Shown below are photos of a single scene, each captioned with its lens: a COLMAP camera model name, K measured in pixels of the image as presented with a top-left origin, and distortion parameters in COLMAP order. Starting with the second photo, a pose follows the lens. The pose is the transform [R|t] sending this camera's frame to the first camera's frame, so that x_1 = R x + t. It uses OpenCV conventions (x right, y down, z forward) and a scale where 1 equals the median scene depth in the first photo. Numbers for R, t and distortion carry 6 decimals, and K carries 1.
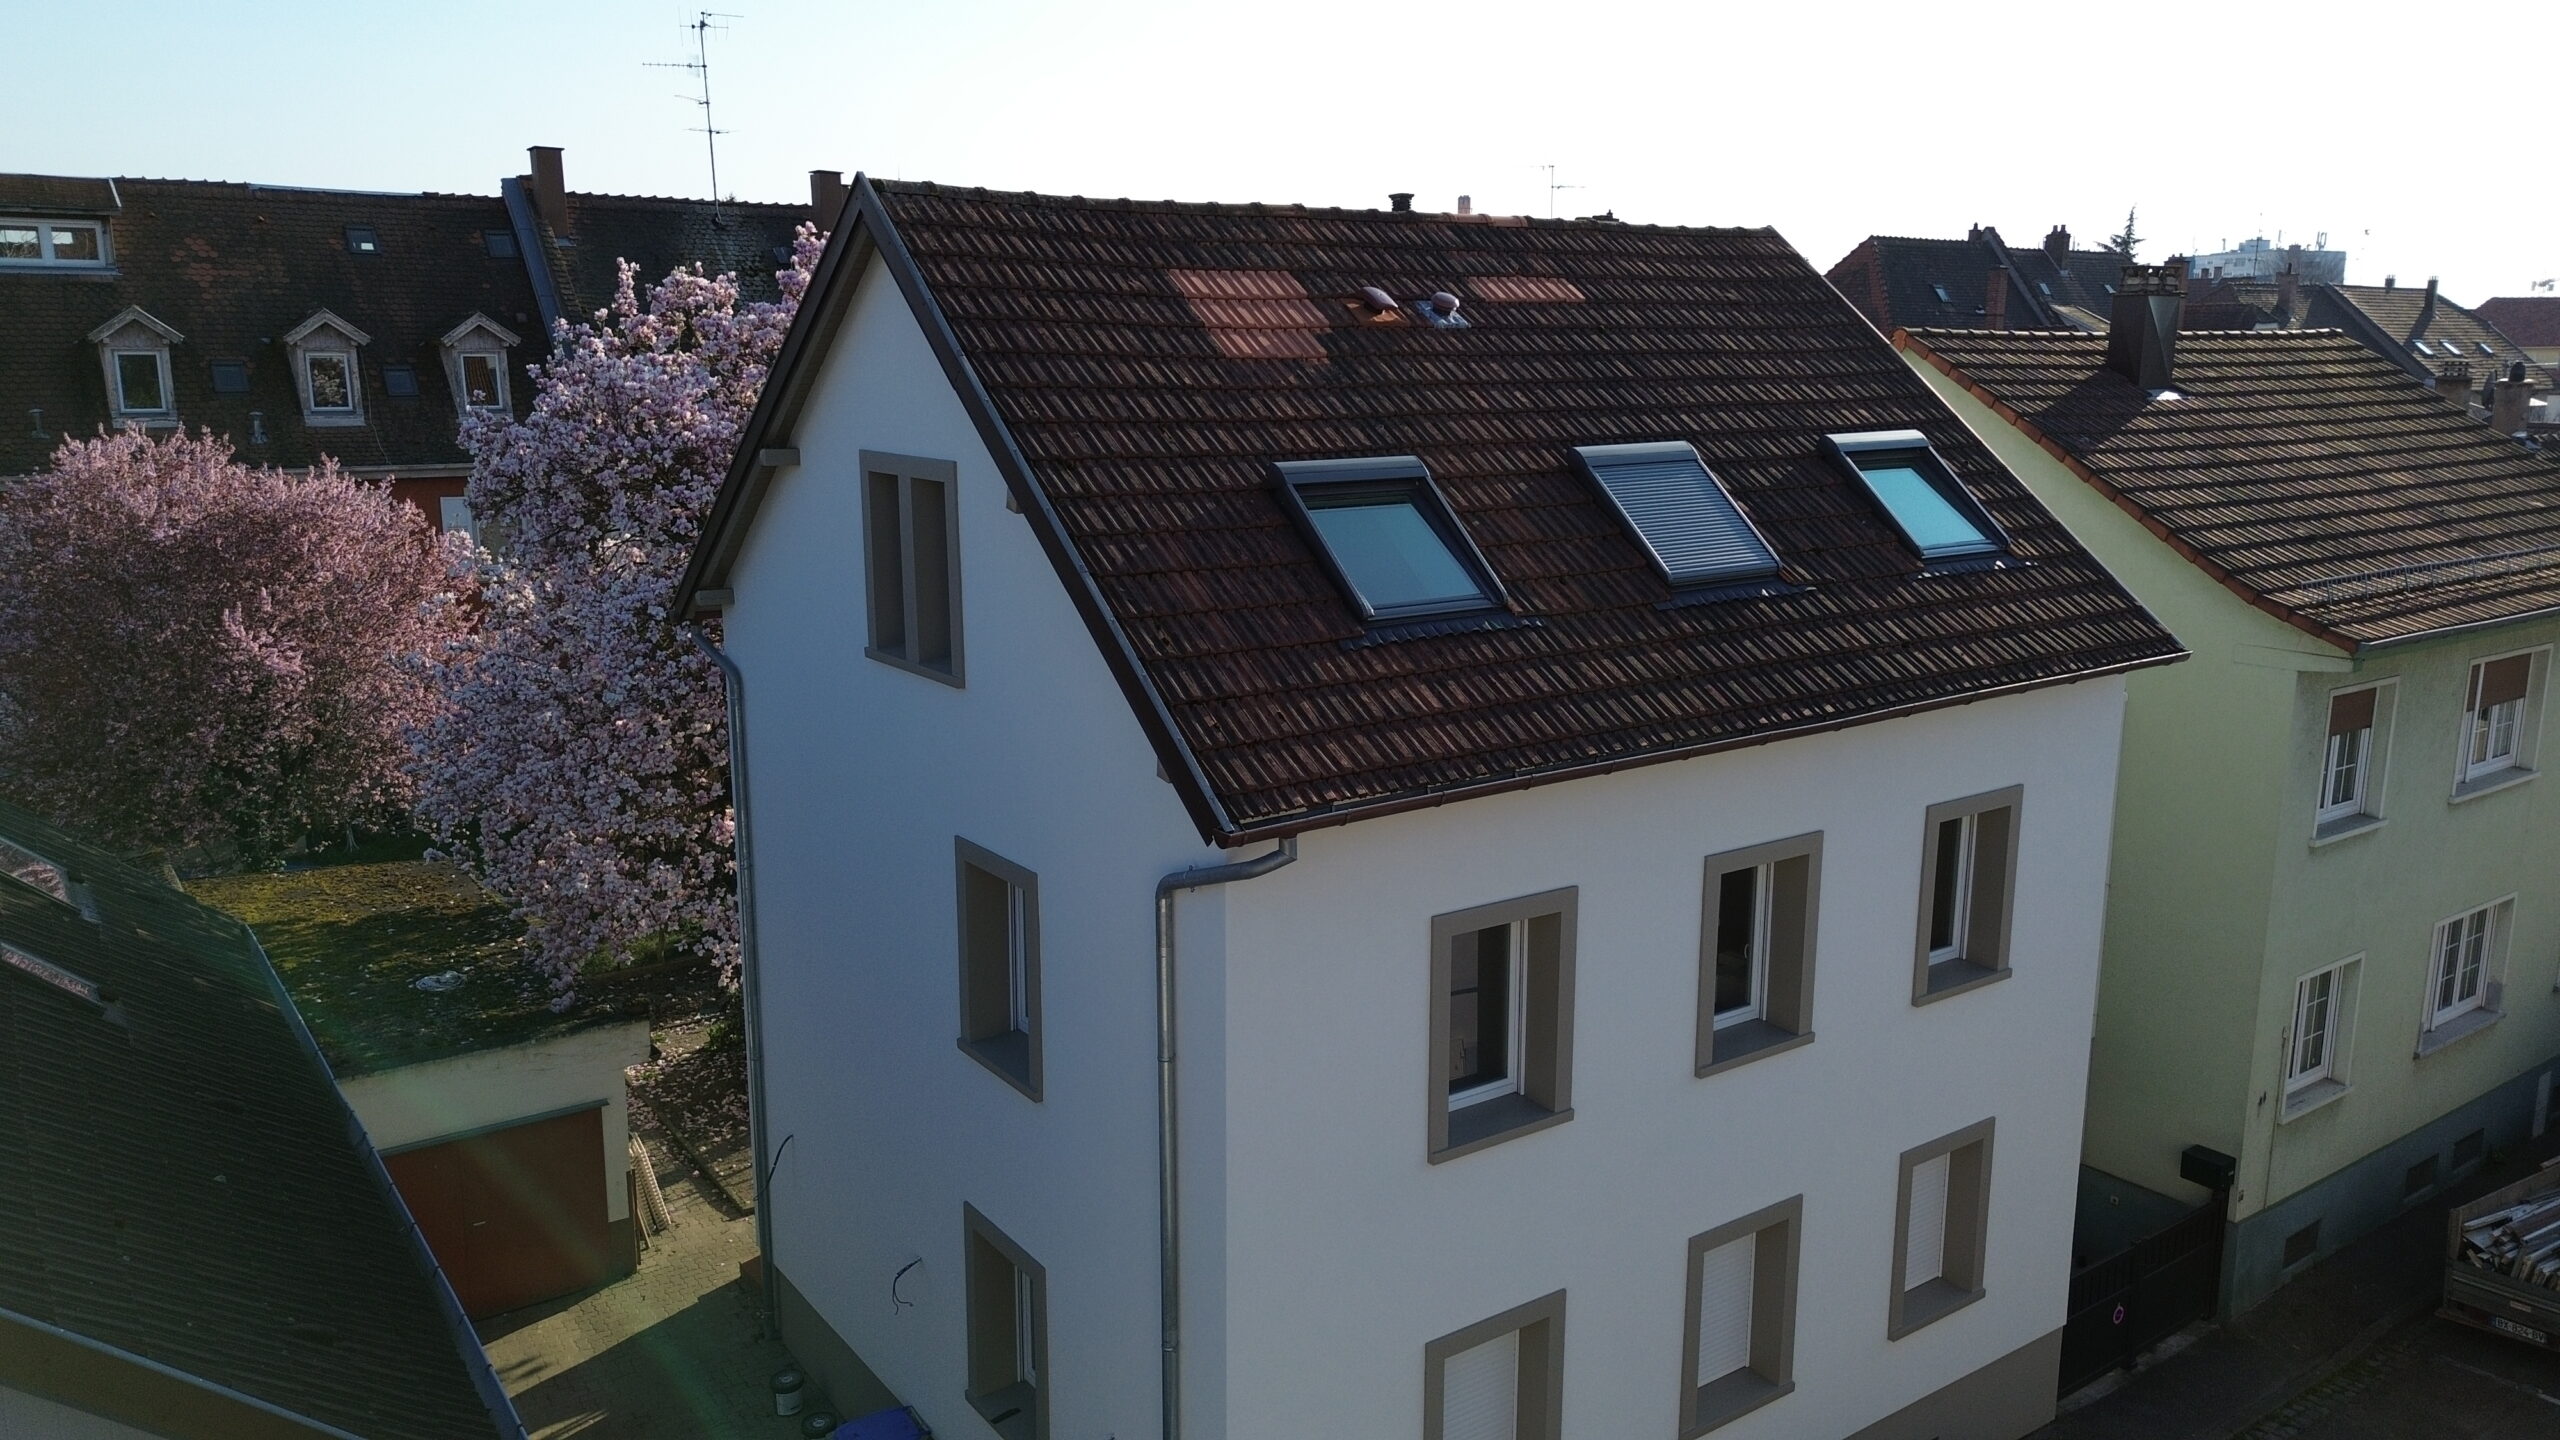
lens RADIAL K [[1787.9, 0, 1284.4], [0, 1787.9, 717.0], [0, 0, 1]] dist [0.059100, -0.038684]
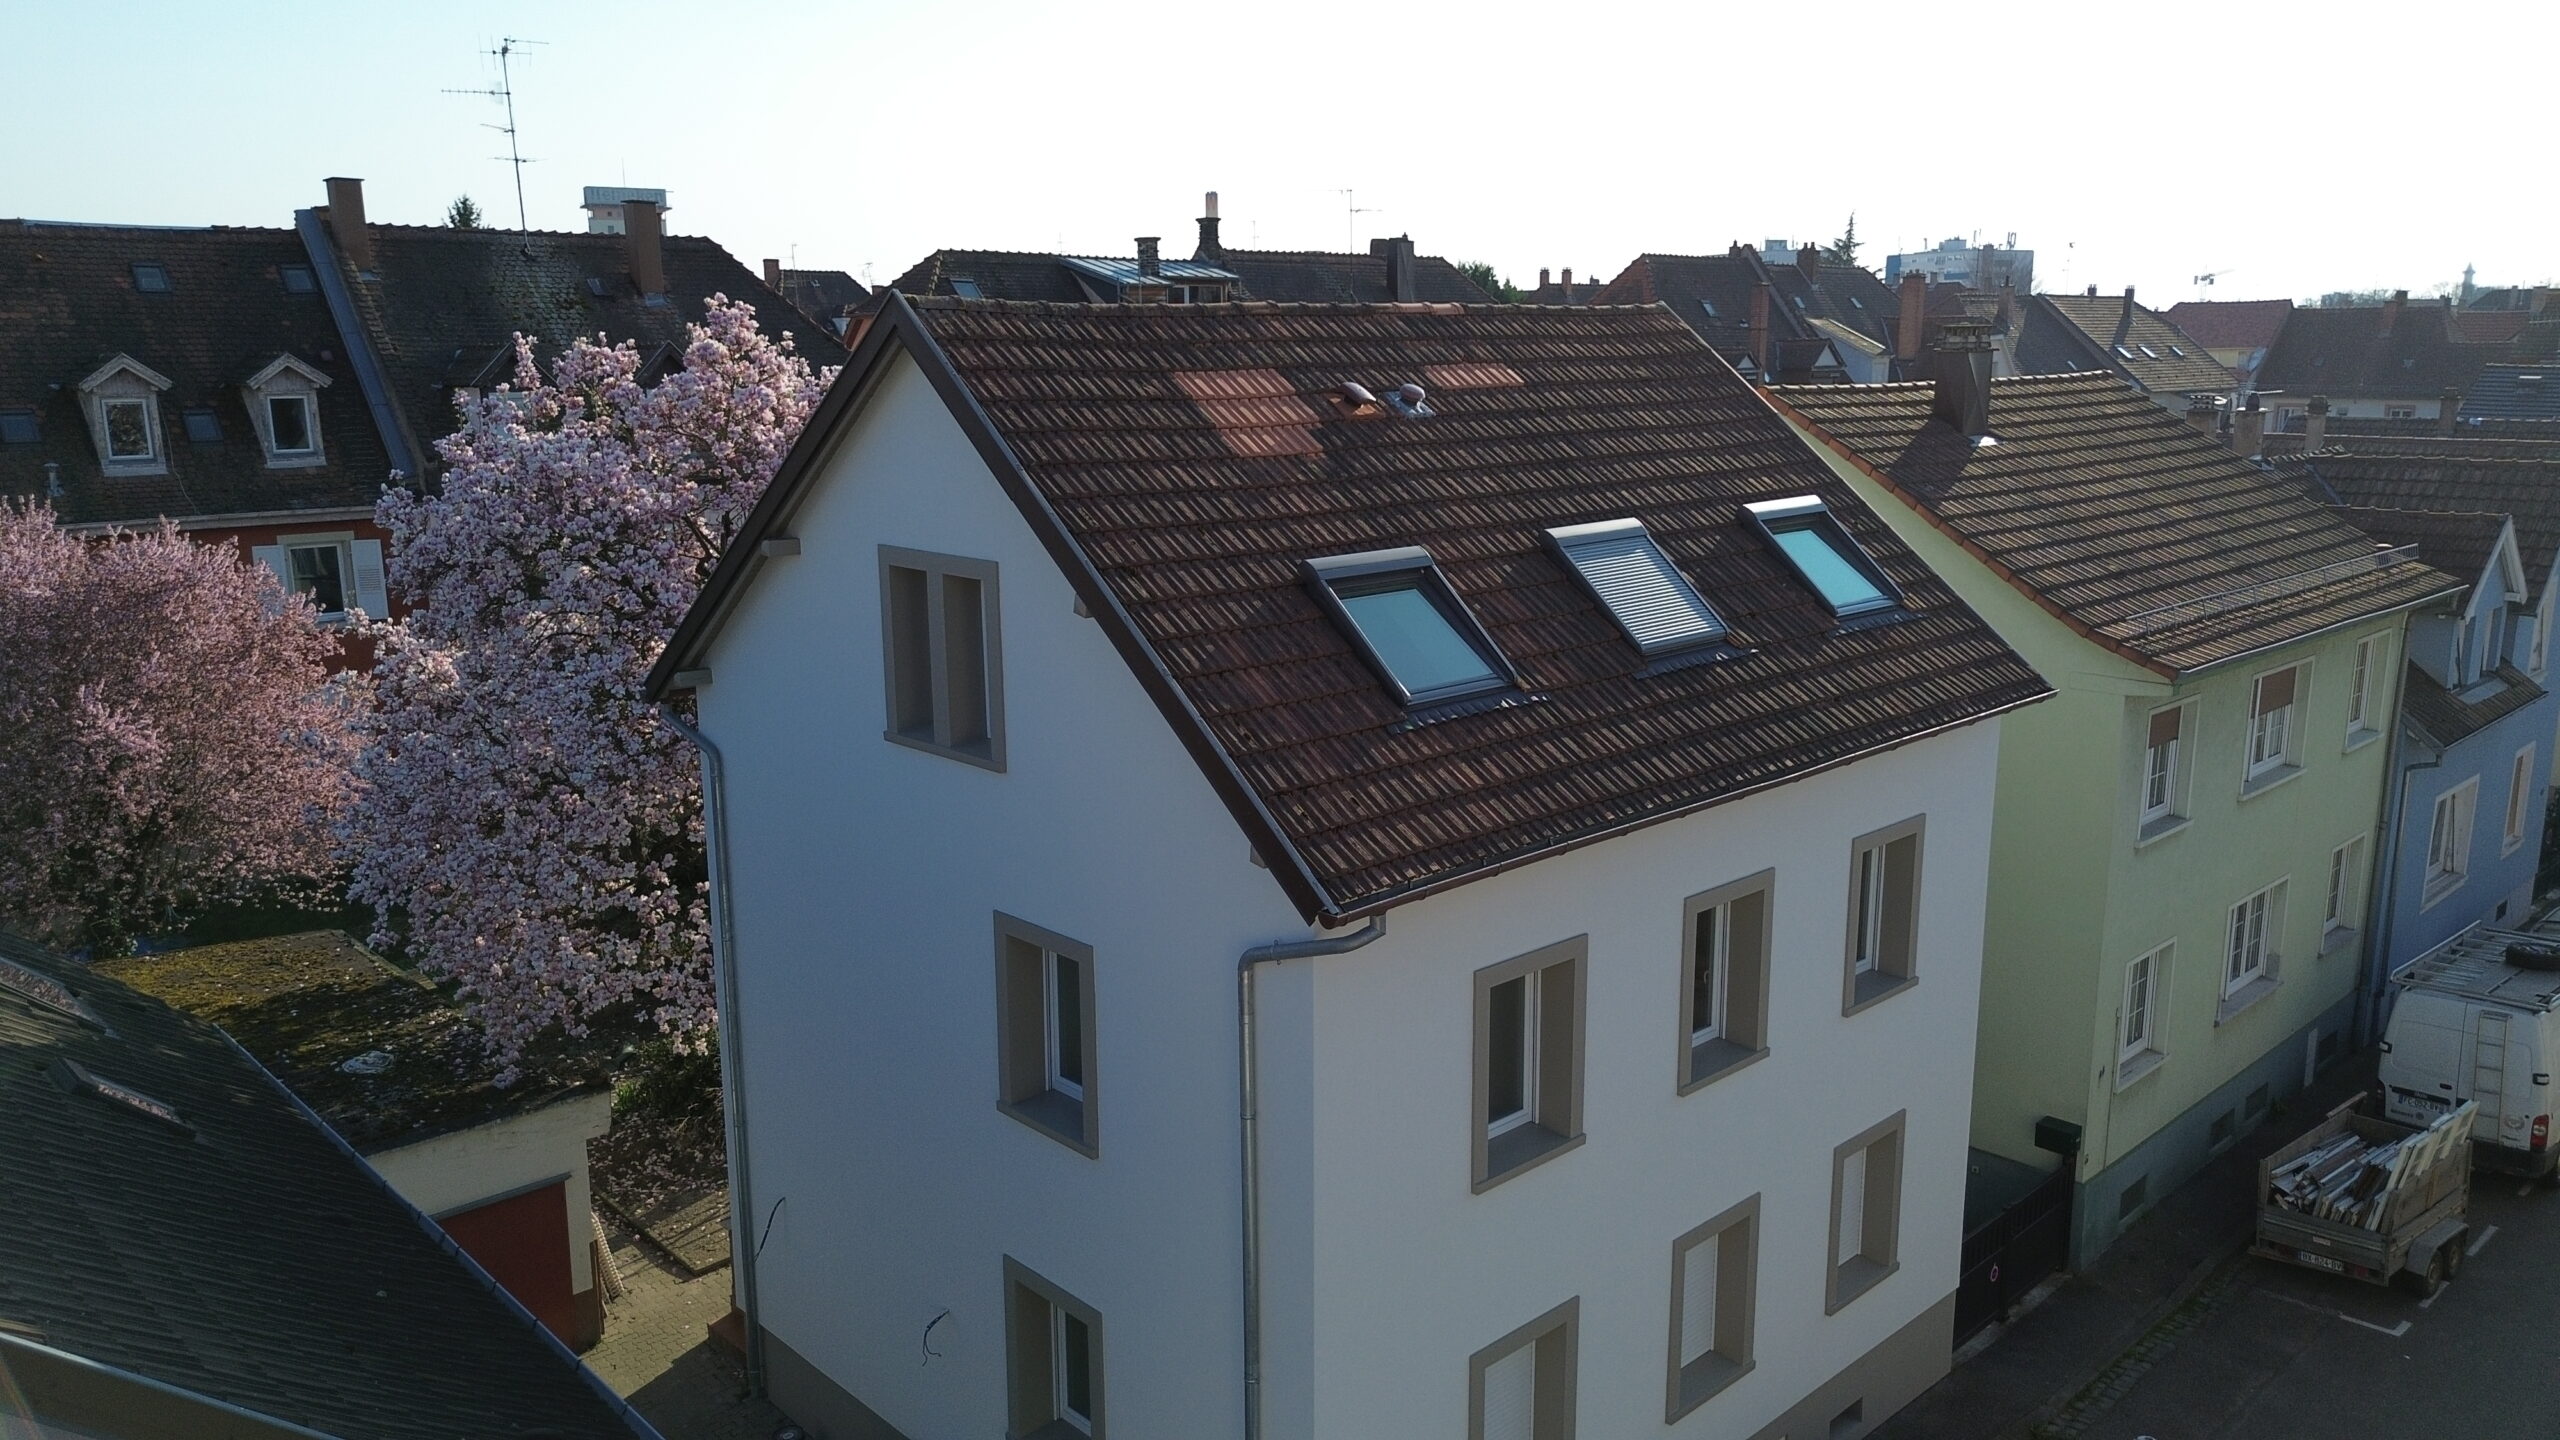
lens RADIAL K [[1787.9, 0, 1284.4], [0, 1787.9, 717.0], [0, 0, 1]] dist [0.059100, -0.038684]
pose [[0.991122, -0.034467, 0.128407, -0.113617], [0.034268, 0.999406, 0.003759, -0.035800], [-0.128460, 0.000674, 0.991714, -0.055845]]
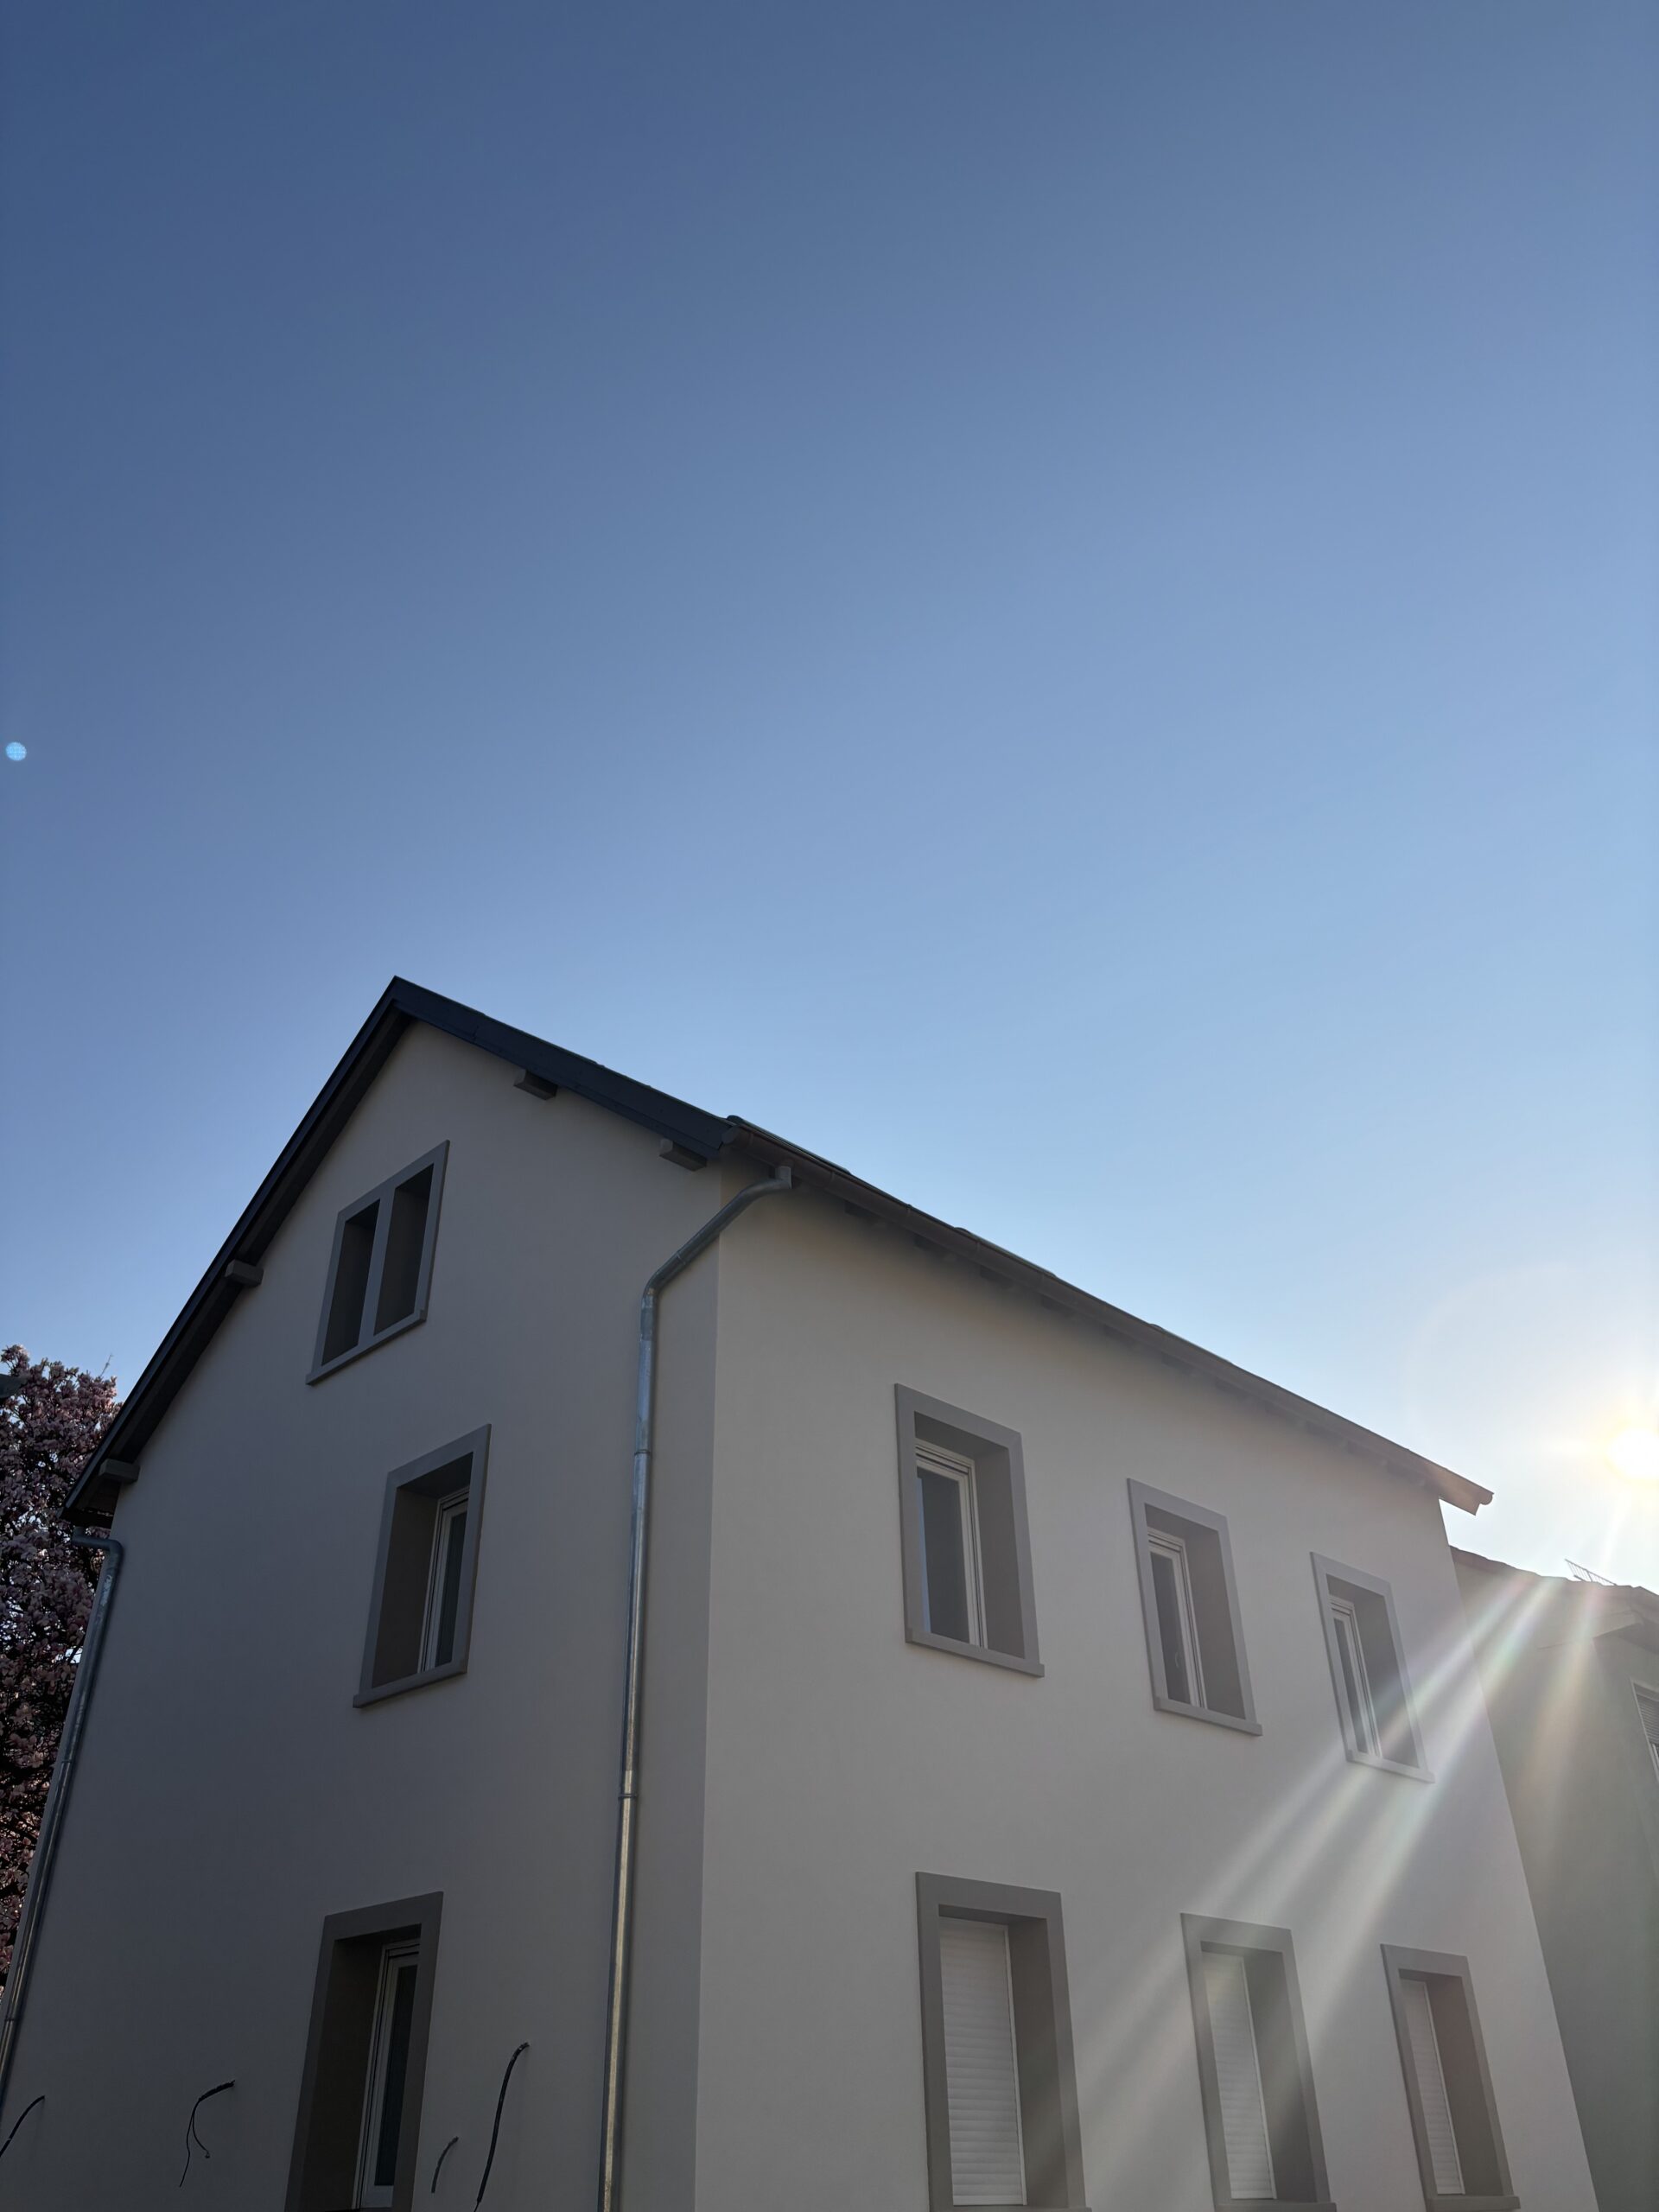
lens RADIAL K [[1667.9, 0, 834.1], [0, 1667.9, 1074.9], [0, 0, 1]] dist [0.001093, -0.008879]
pose [[0.986673, 0.075414, 0.144184, -0.071009], [0.050053, 0.702477, -0.709945, 0.449191], [-0.154826, 0.707700, 0.689340, 0.135906]]
